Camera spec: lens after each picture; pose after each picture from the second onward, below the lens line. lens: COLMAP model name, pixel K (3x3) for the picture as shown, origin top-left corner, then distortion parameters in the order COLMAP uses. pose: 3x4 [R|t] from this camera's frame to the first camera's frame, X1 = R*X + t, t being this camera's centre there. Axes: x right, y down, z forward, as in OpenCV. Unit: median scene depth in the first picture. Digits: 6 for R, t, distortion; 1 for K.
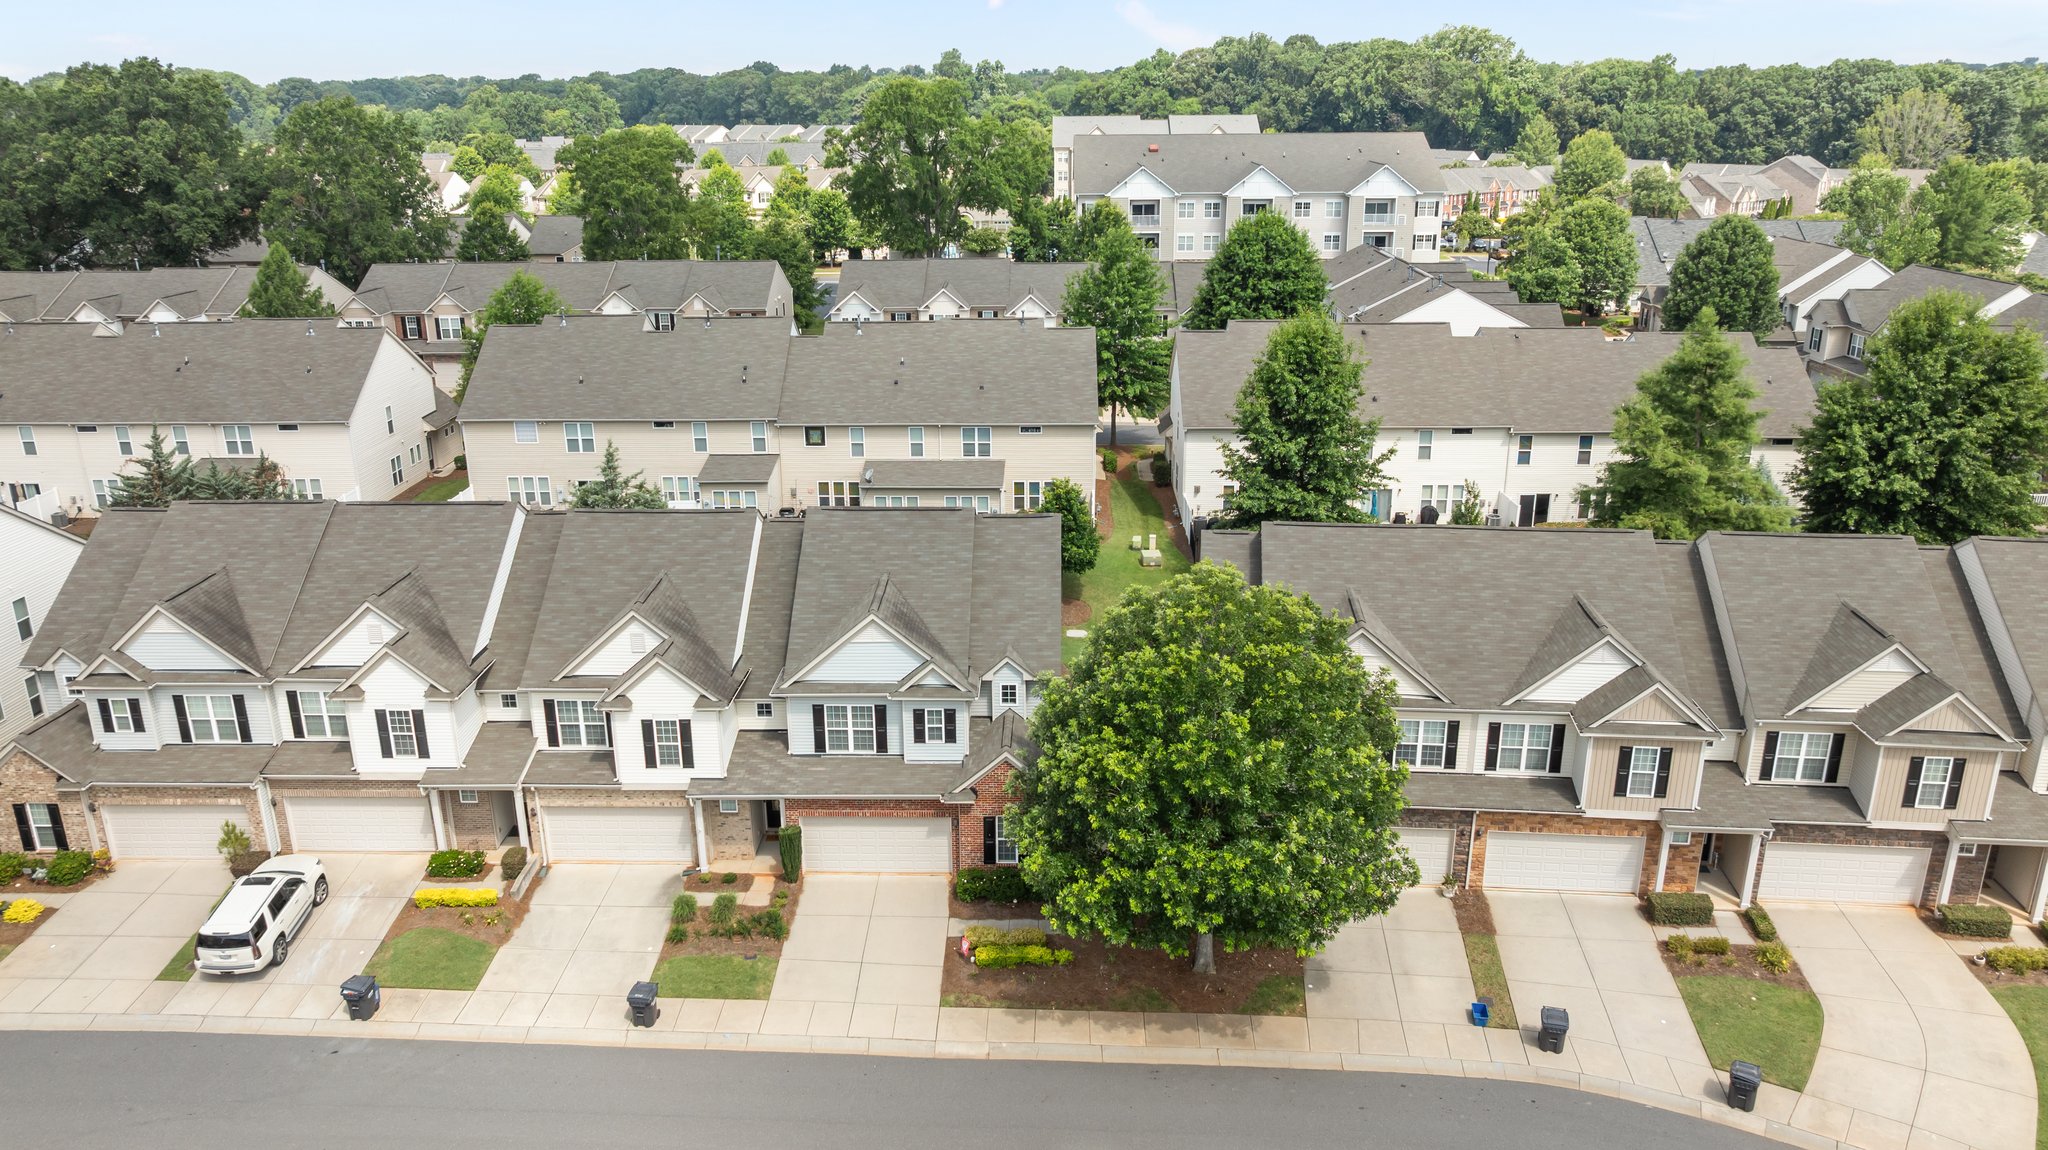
lens RADIAL K [[1454.4, 0, 1024.0], [0, 1454.4, 575.0], [0, 0, 1]] dist [-0.010182, -0.002597]
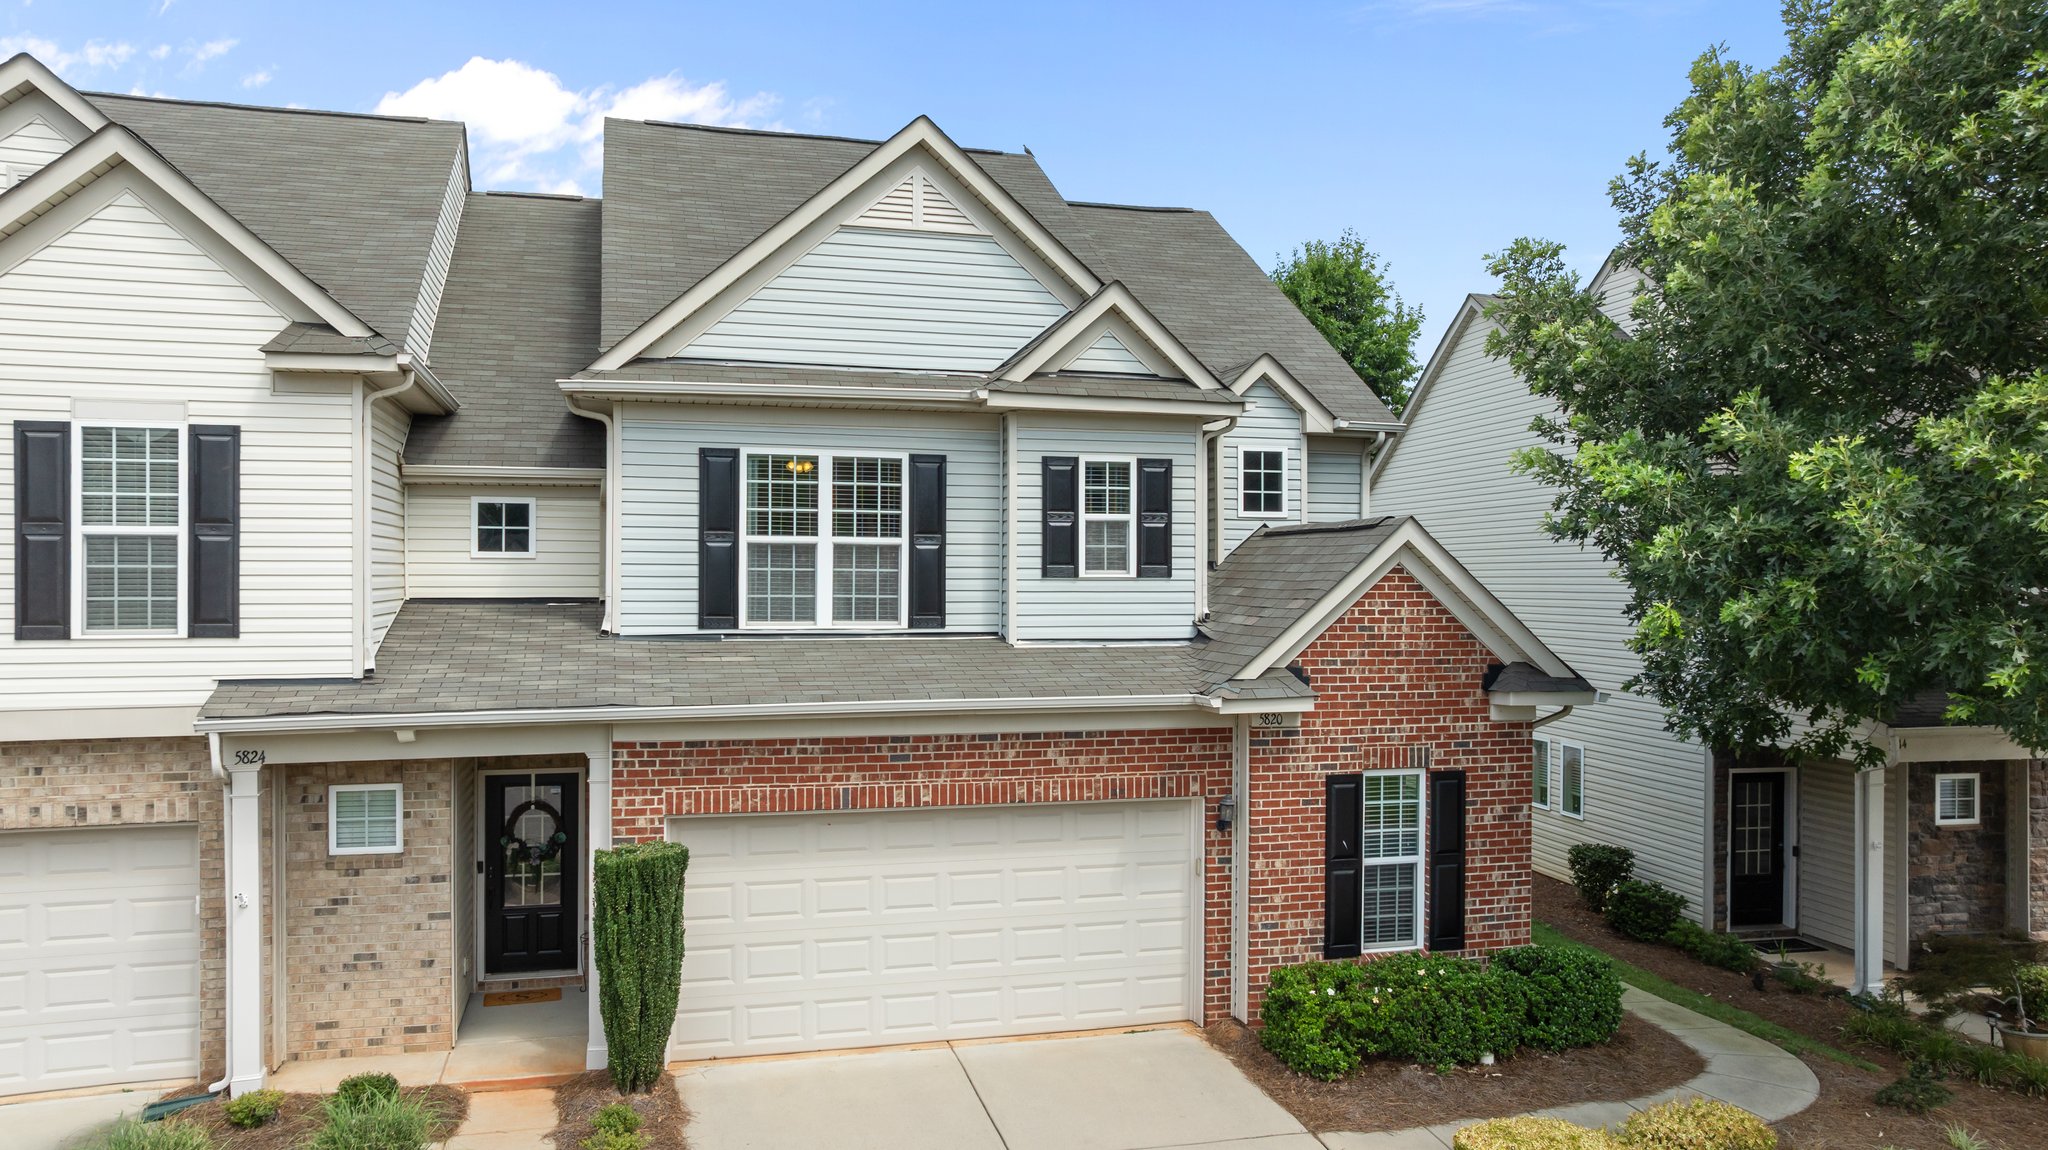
lens RADIAL K [[1454.4, 0, 1024.0], [0, 1454.4, 575.0], [0, 0, 1]] dist [-0.010182, -0.002597]
pose [[0.957145, 0.010550, 0.289418, -0.167355], [0.077327, 0.953746, -0.290498, 0.202953], [-0.279096, 0.300428, 0.912057, 0.720845]]
